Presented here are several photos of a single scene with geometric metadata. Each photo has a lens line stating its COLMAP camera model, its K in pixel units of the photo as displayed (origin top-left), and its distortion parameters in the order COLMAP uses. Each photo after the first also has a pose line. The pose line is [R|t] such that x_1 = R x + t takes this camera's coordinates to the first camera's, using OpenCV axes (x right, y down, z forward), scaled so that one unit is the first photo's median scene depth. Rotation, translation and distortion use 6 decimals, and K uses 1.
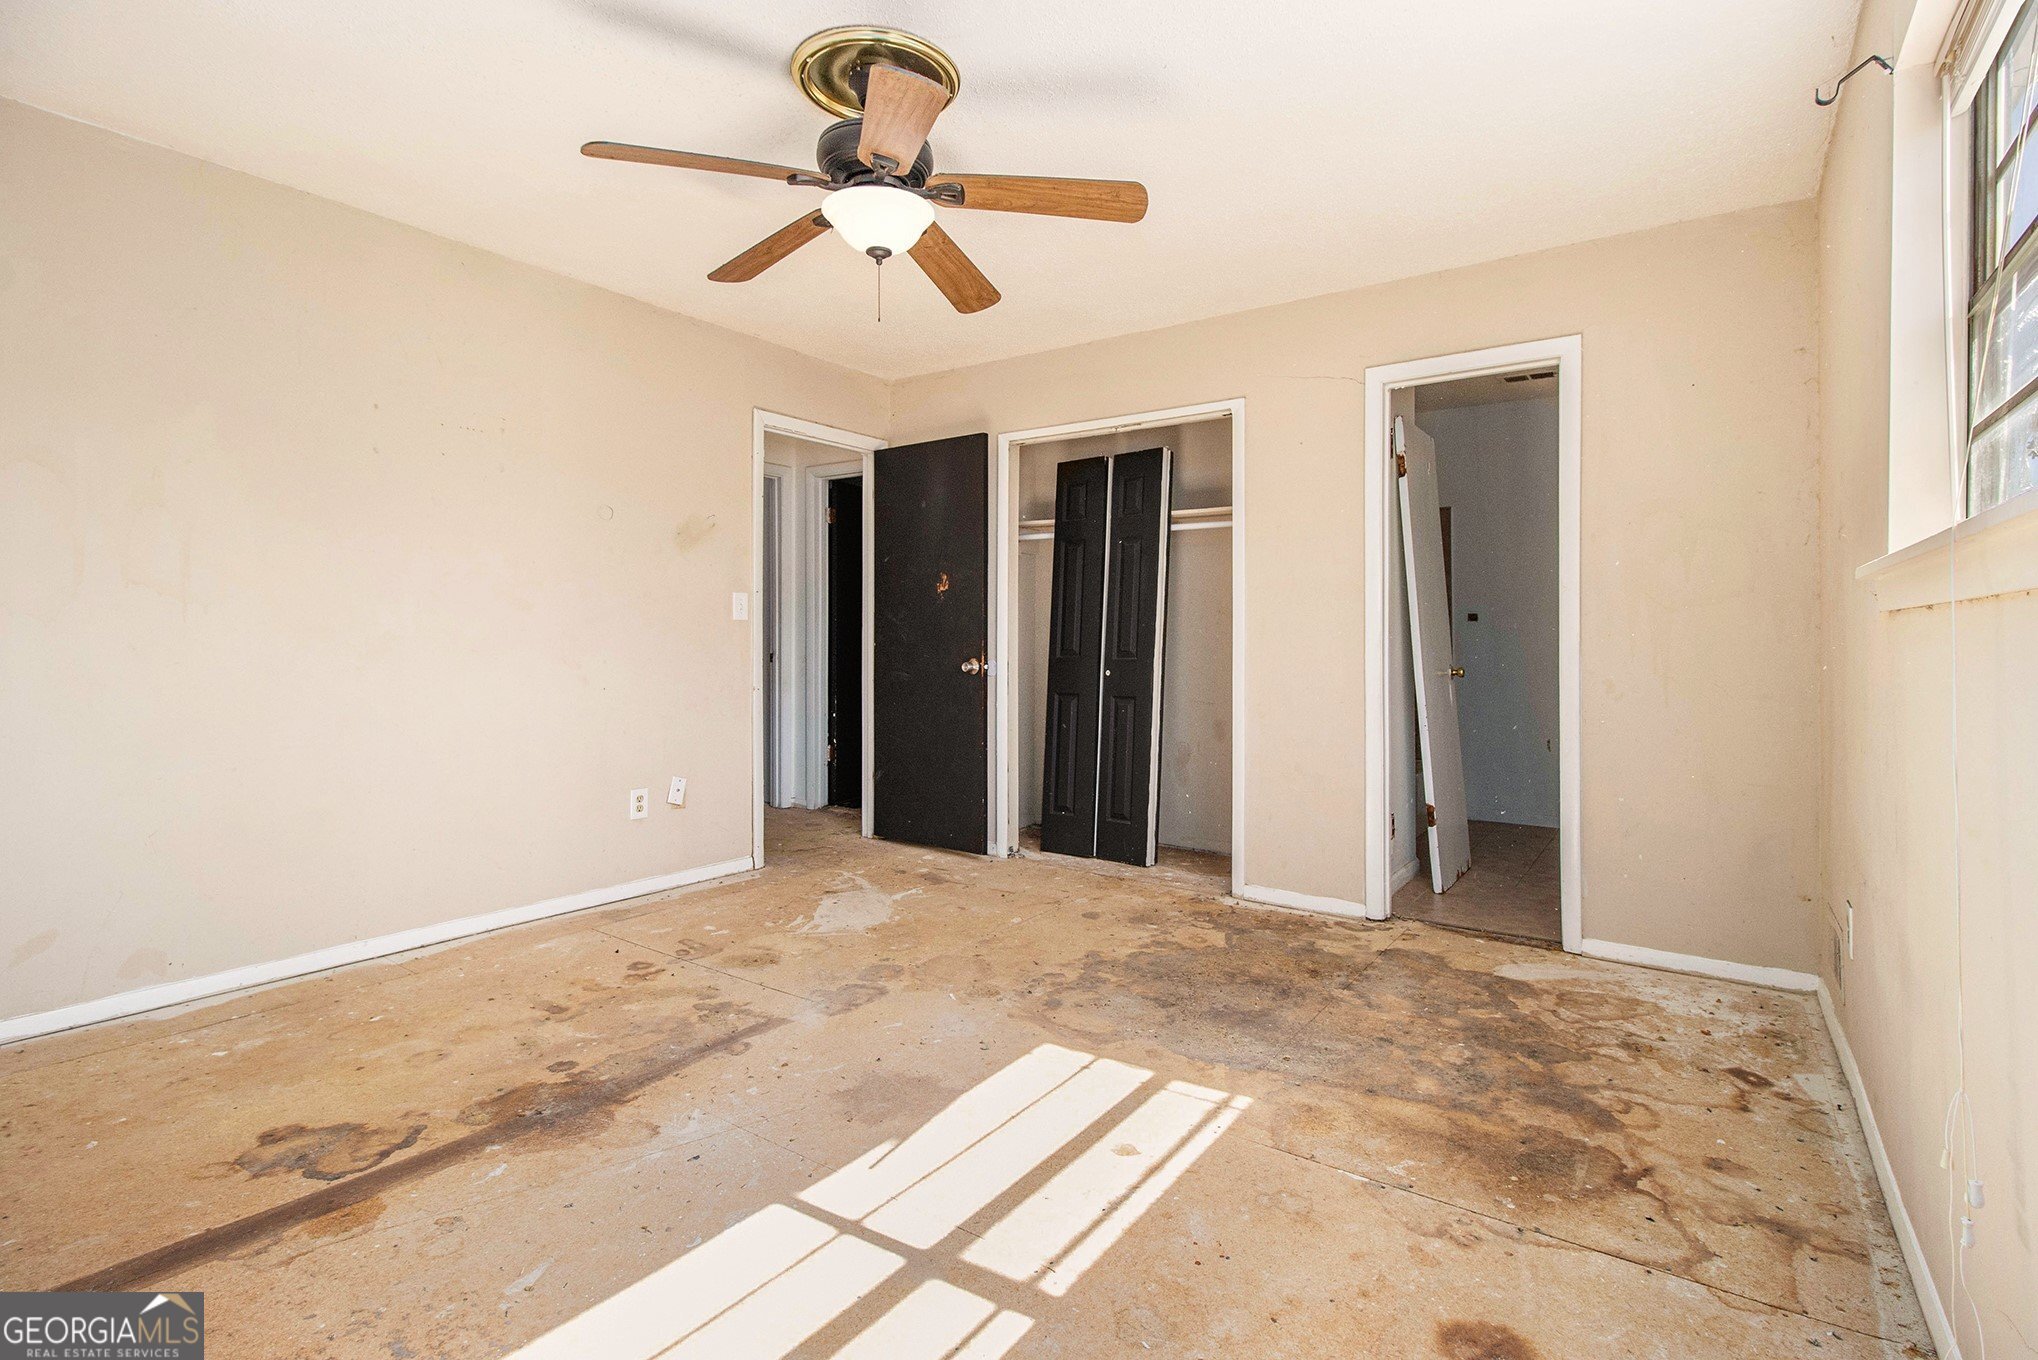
lens RADIAL K [[971.9, 0, 1019.2], [0, 971.9, 633.0], [0, 0, 1]] dist [0.030148, -0.013849]
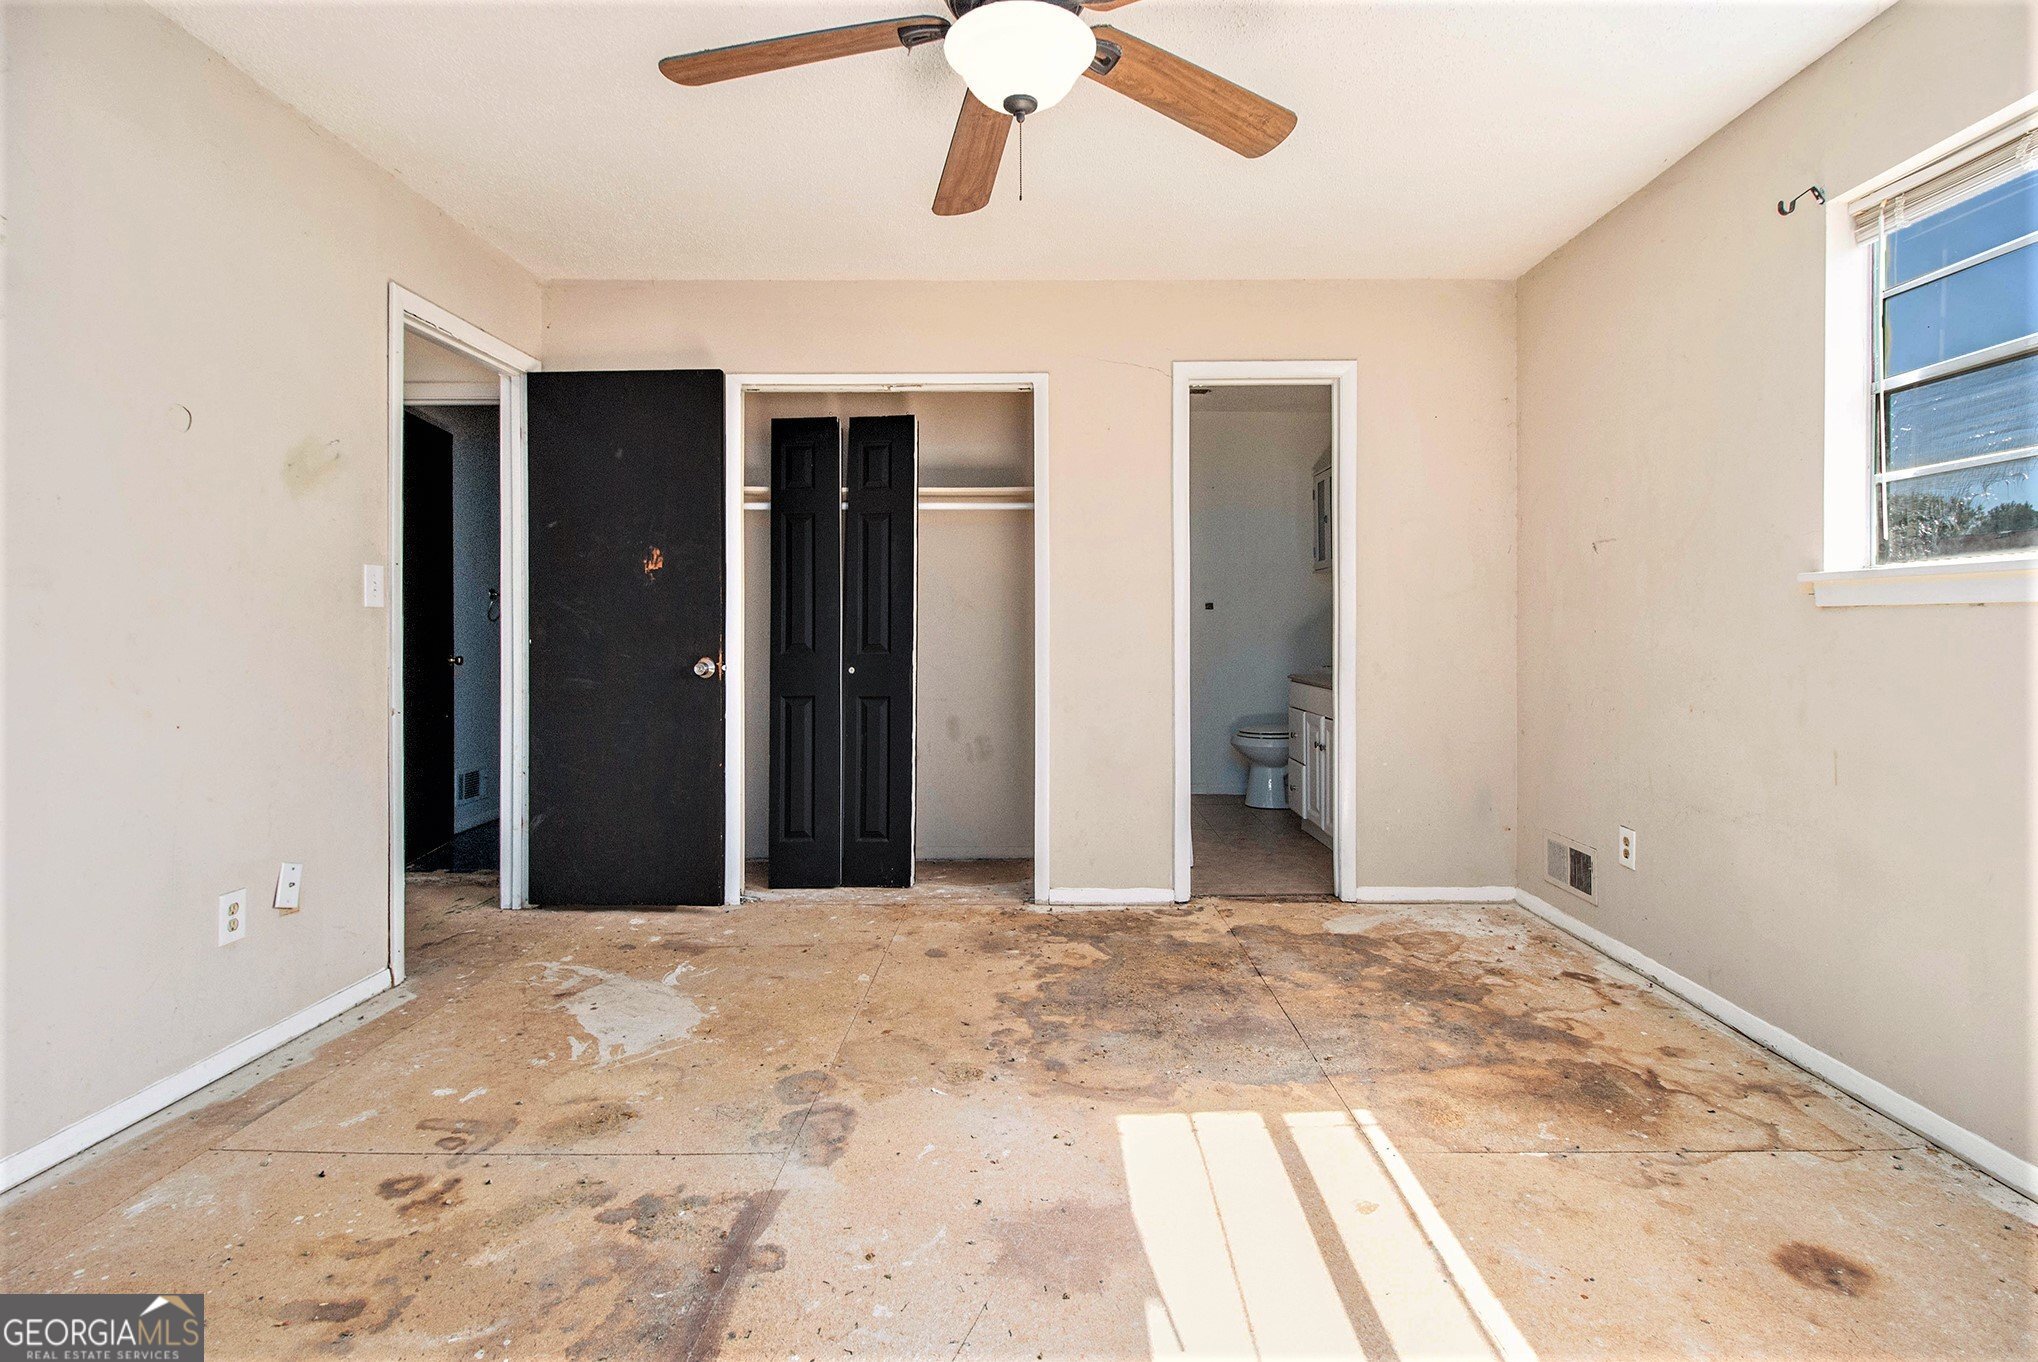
lens RADIAL K [[986.1, 0, 1041.5], [0, 986.1, 638.9], [0, 0, 1]] dist [0.026070, -0.017461]
pose [[0.815554, -0.012988, 0.578536, -0.463497], [0.002953, 0.999828, 0.018284, -0.004244], [-0.578674, -0.013203, 0.815452, 0.314846]]
